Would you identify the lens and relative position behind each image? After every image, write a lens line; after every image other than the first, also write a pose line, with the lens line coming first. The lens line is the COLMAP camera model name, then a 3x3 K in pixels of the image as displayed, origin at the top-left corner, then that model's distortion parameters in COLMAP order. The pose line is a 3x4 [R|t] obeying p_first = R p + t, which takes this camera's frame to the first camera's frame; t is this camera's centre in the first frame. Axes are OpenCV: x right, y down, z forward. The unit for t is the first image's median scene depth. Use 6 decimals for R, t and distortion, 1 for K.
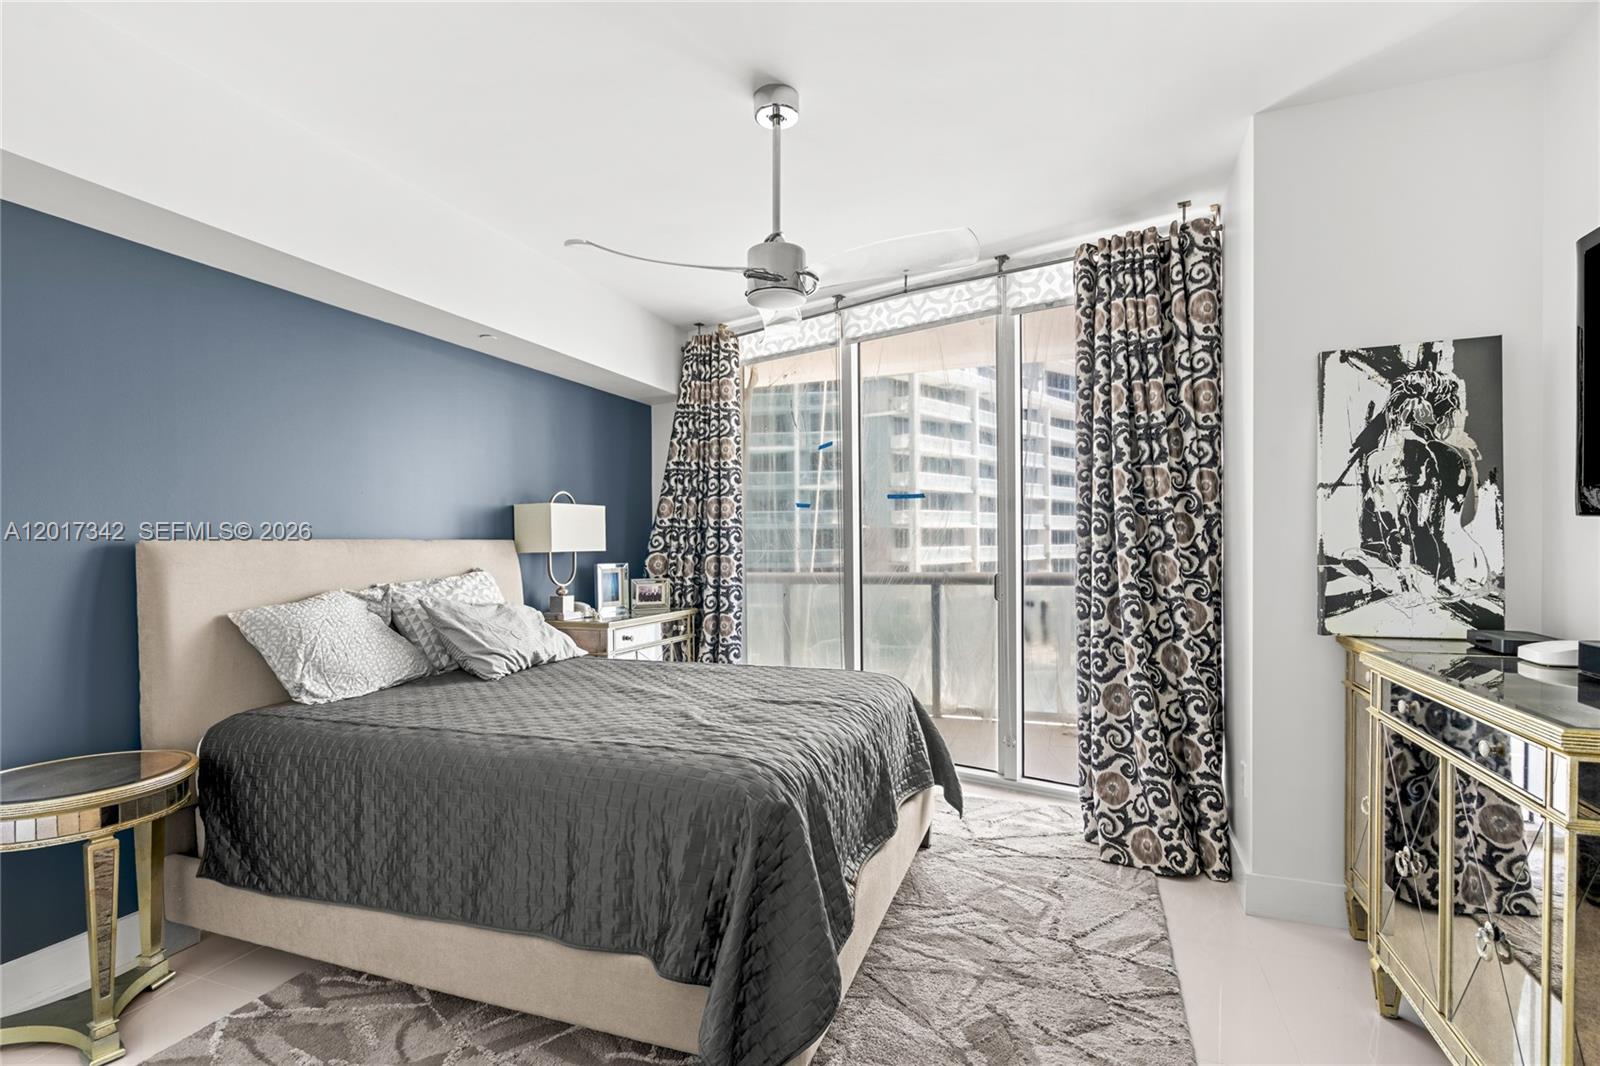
lens RADIAL K [[726.1, 0, 813.1], [0, 726.1, 578.4], [0, 0, 1]] dist [-0.008572, 0.005776]
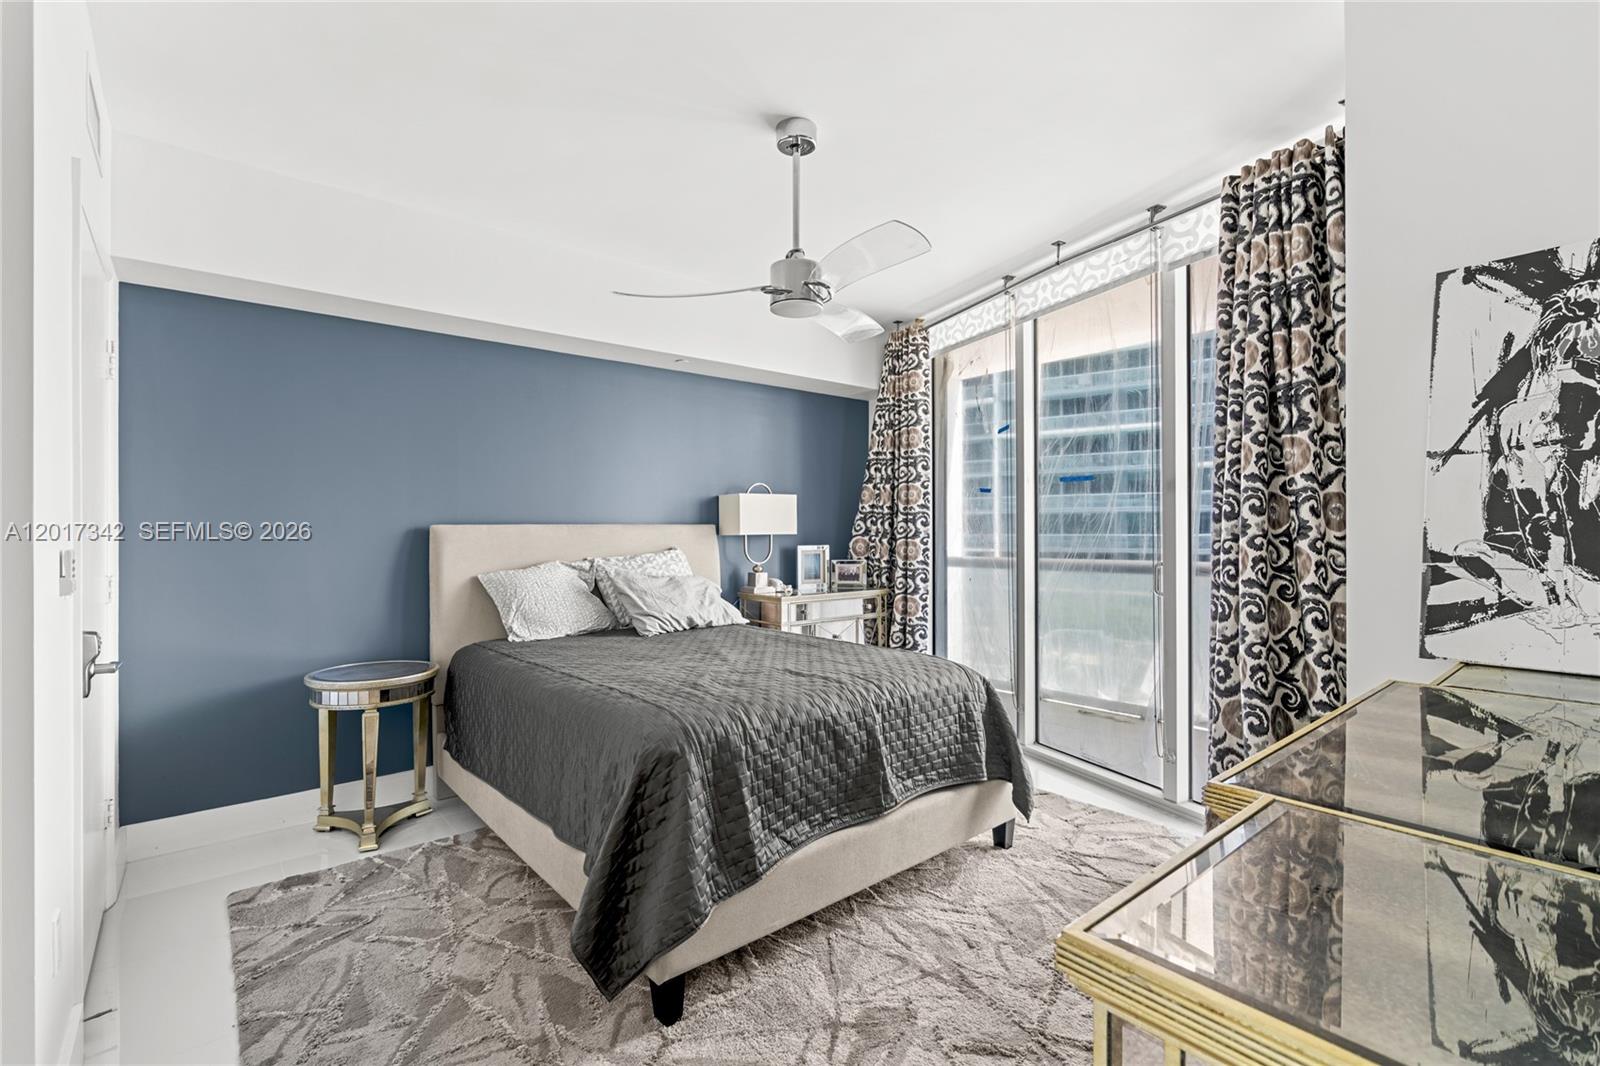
lens RADIAL K [[726.1, 0, 825.0], [0, 726.1, 549.0], [0, 0, 1]] dist [-0.008572, 0.005776]
pose [[0.872284, 0.018650, -0.488645, 0.406378], [-0.027324, 0.999570, -0.010625, -0.005908], [0.488236, 0.022620, 0.872418, 0.045467]]
